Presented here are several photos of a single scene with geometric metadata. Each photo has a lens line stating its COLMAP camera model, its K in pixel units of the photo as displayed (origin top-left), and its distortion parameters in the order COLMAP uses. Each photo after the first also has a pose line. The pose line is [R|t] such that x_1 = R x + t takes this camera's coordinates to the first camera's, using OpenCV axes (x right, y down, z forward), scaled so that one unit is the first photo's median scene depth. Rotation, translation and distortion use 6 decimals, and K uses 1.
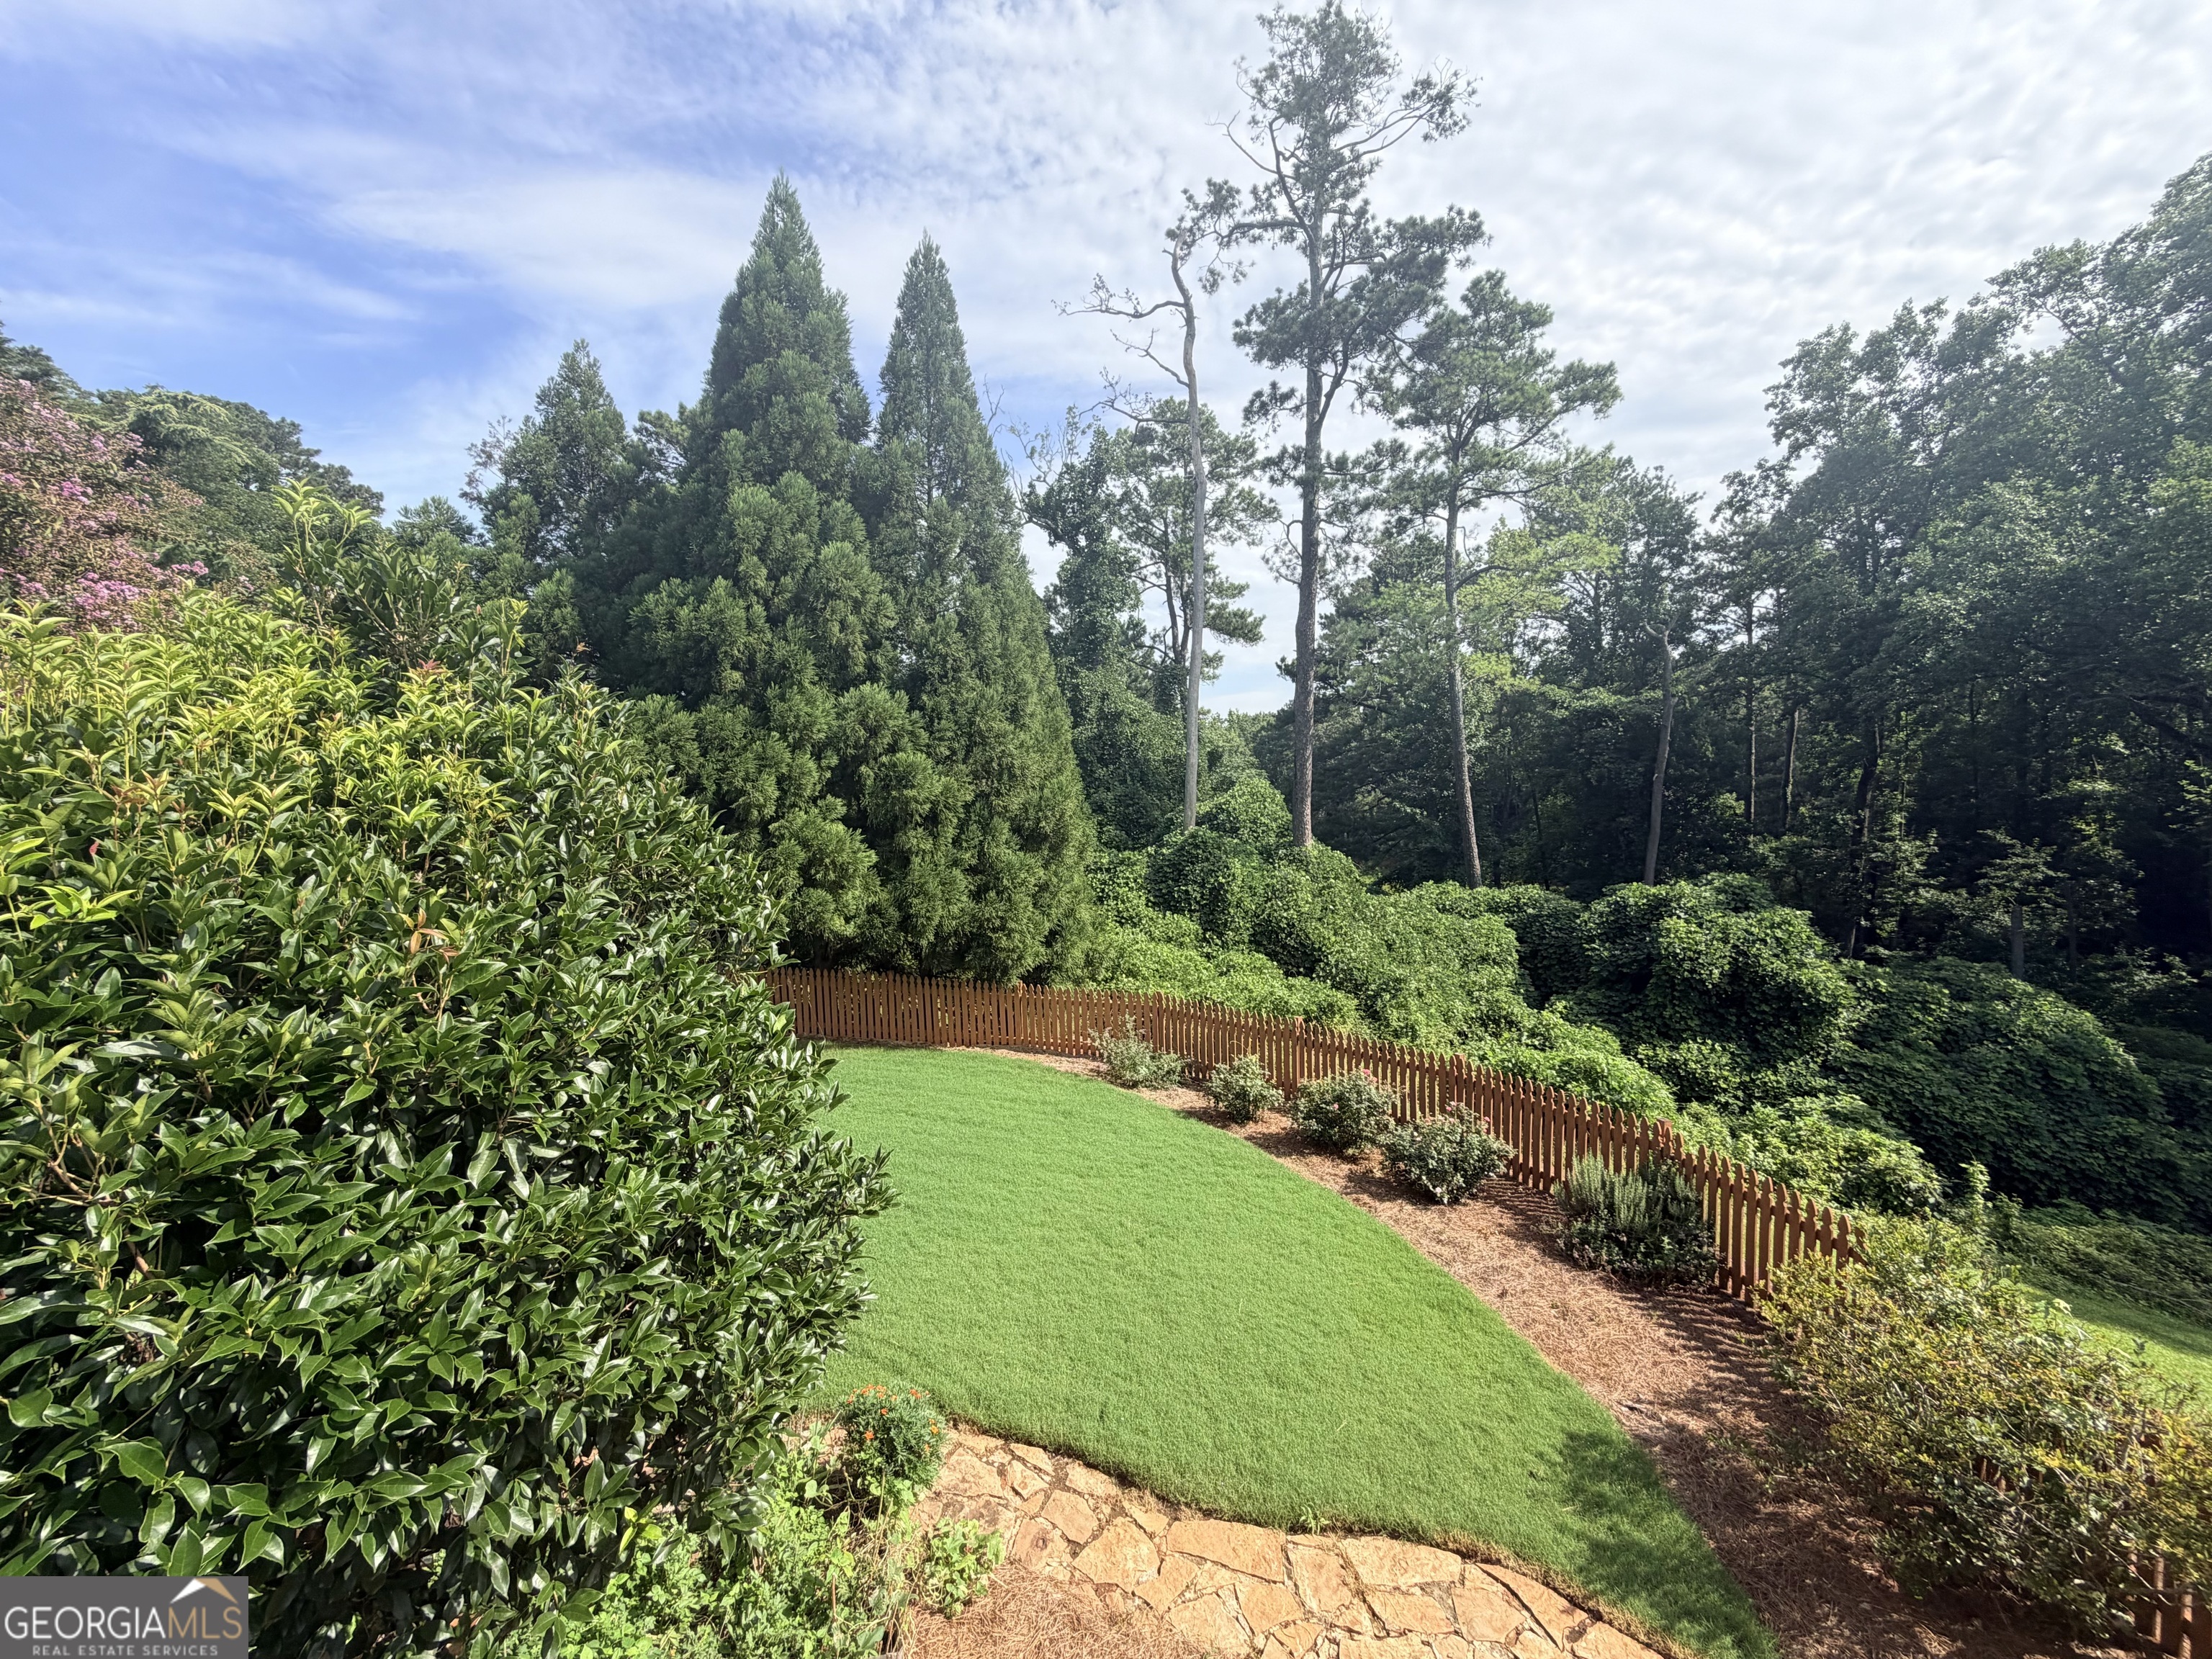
lens RADIAL K [[888.5, 0, 1106.8], [0, 888.5, 838.0], [0, 0, 1]] dist [0.002943, 0.000109]
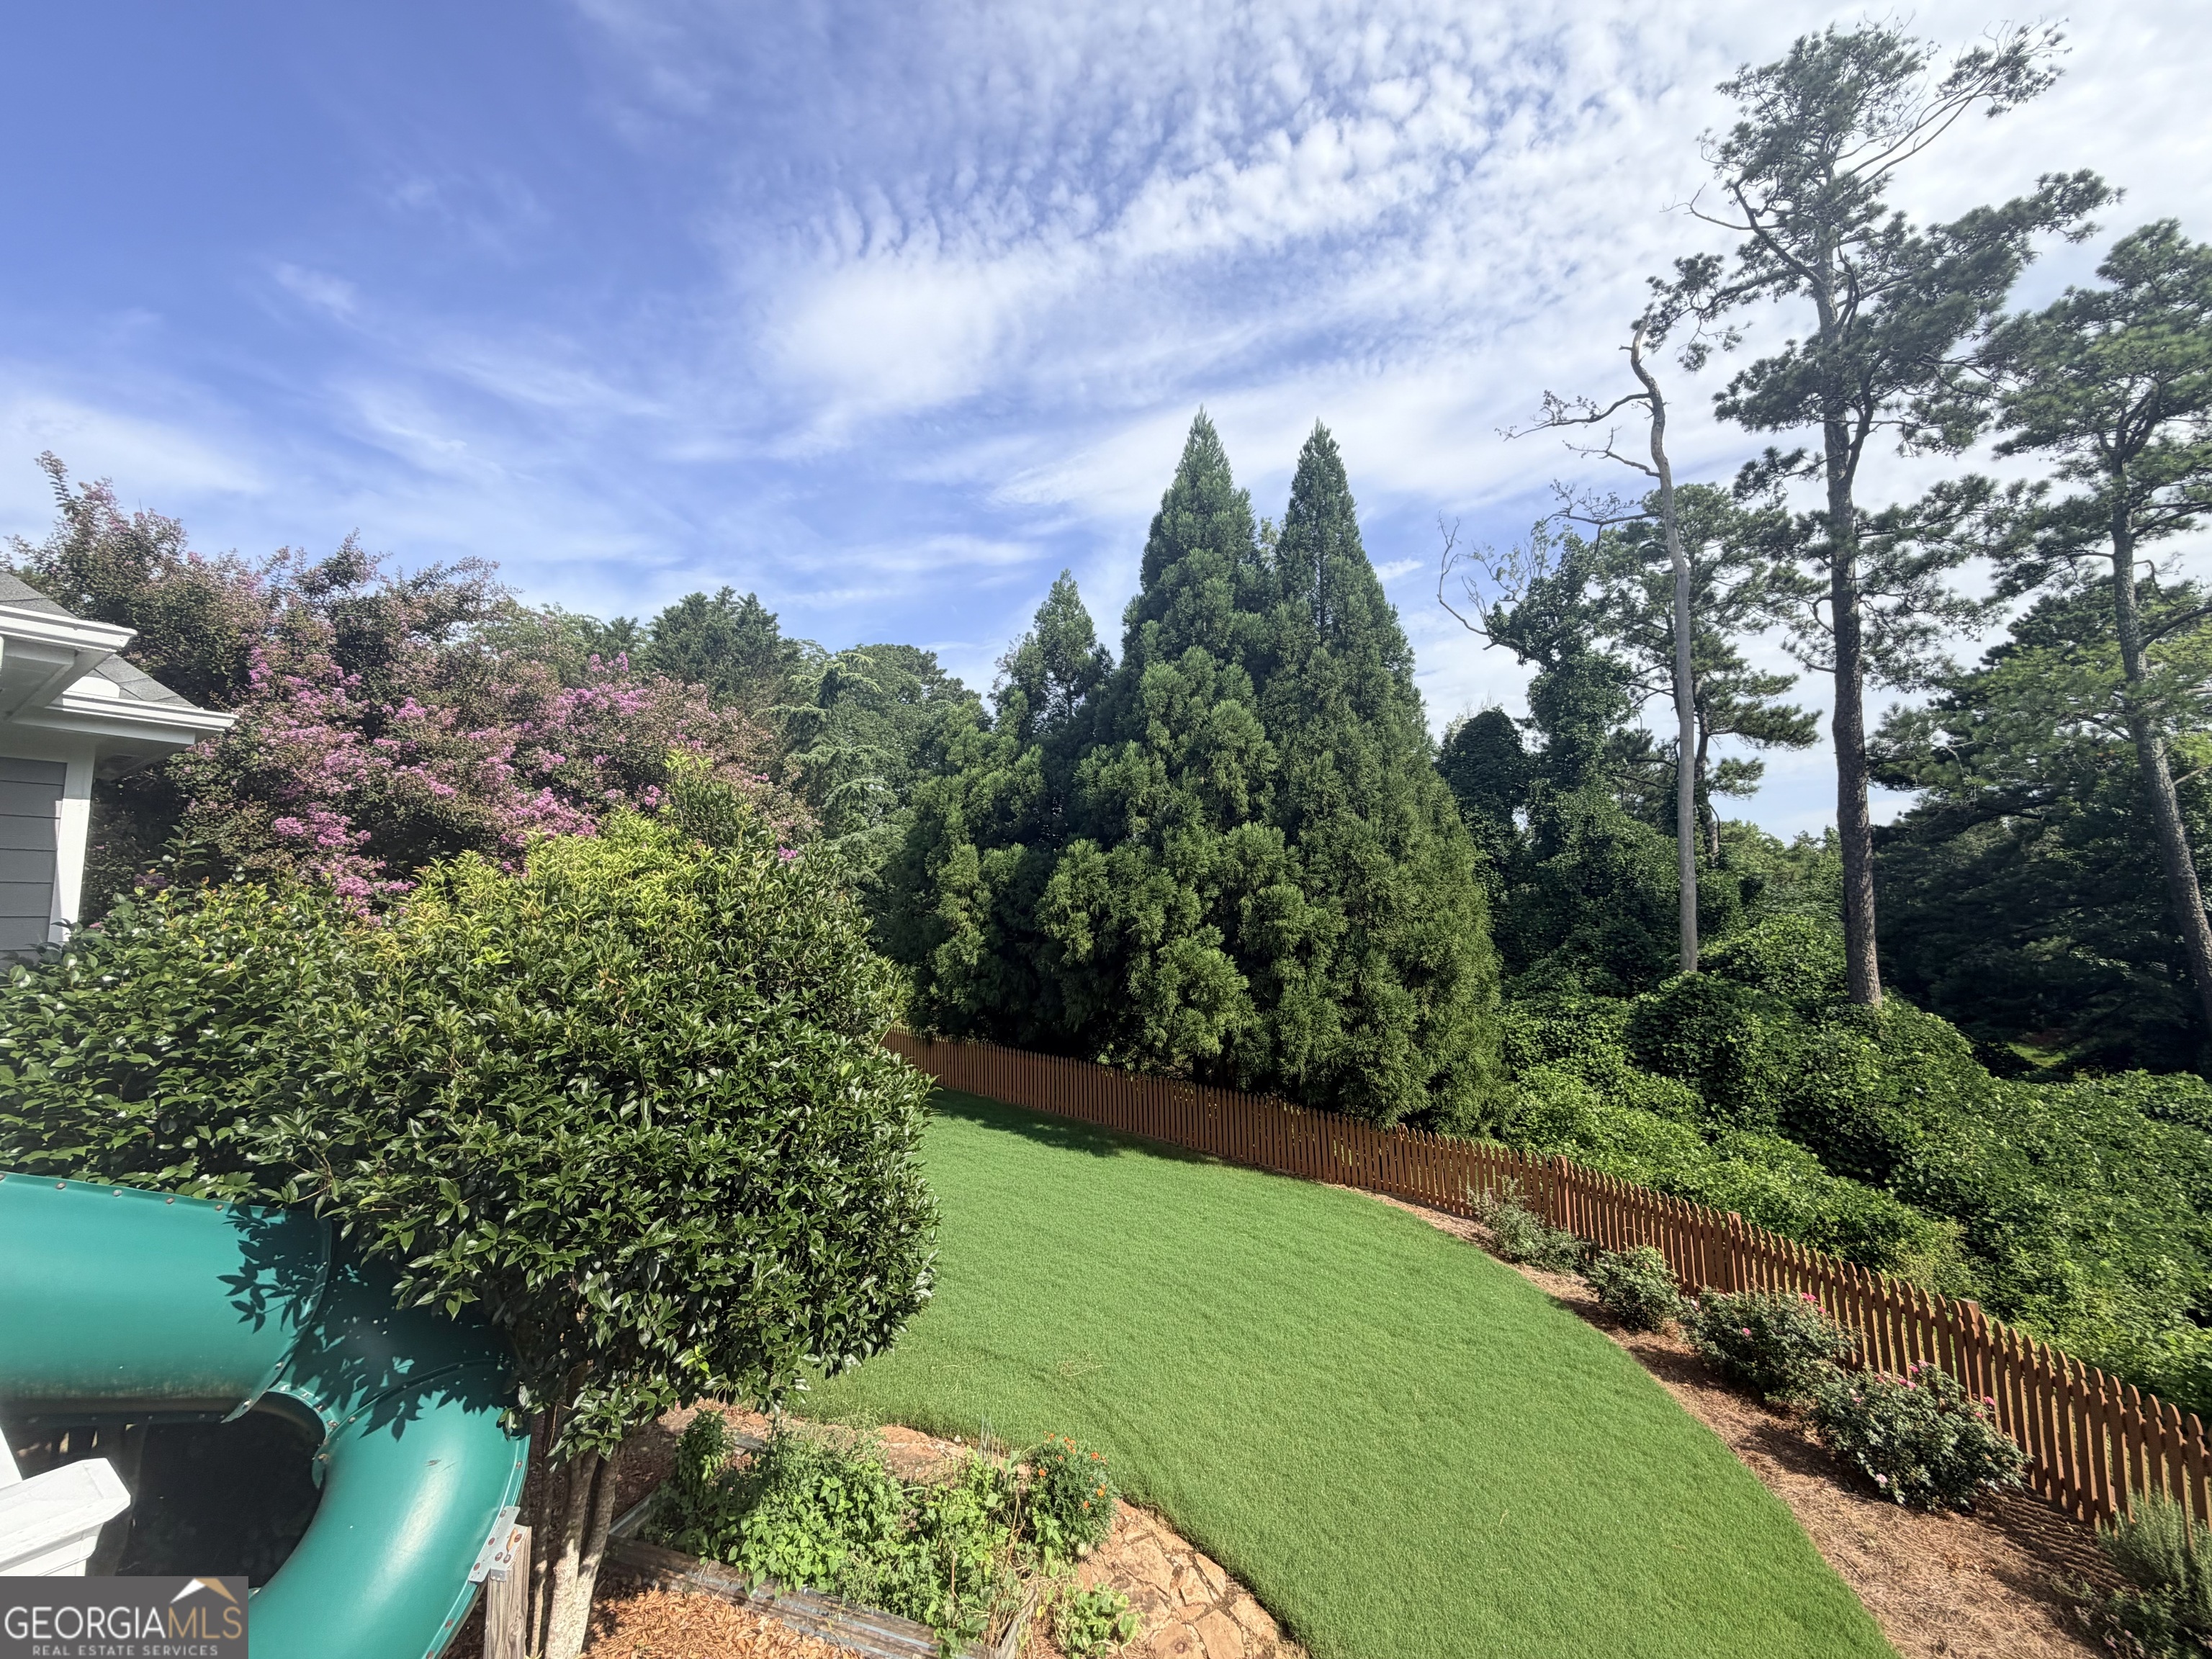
lens RADIAL K [[888.5, 0, 1090.9], [0, 888.5, 839.8], [0, 0, 1]] dist [0.002943, 0.000109]
pose [[0.848999, -0.033259, -0.527347, 0.111225], [-0.043704, 0.990177, -0.132810, 0.000898], [0.526584, 0.135803, 0.839206, -0.014202]]
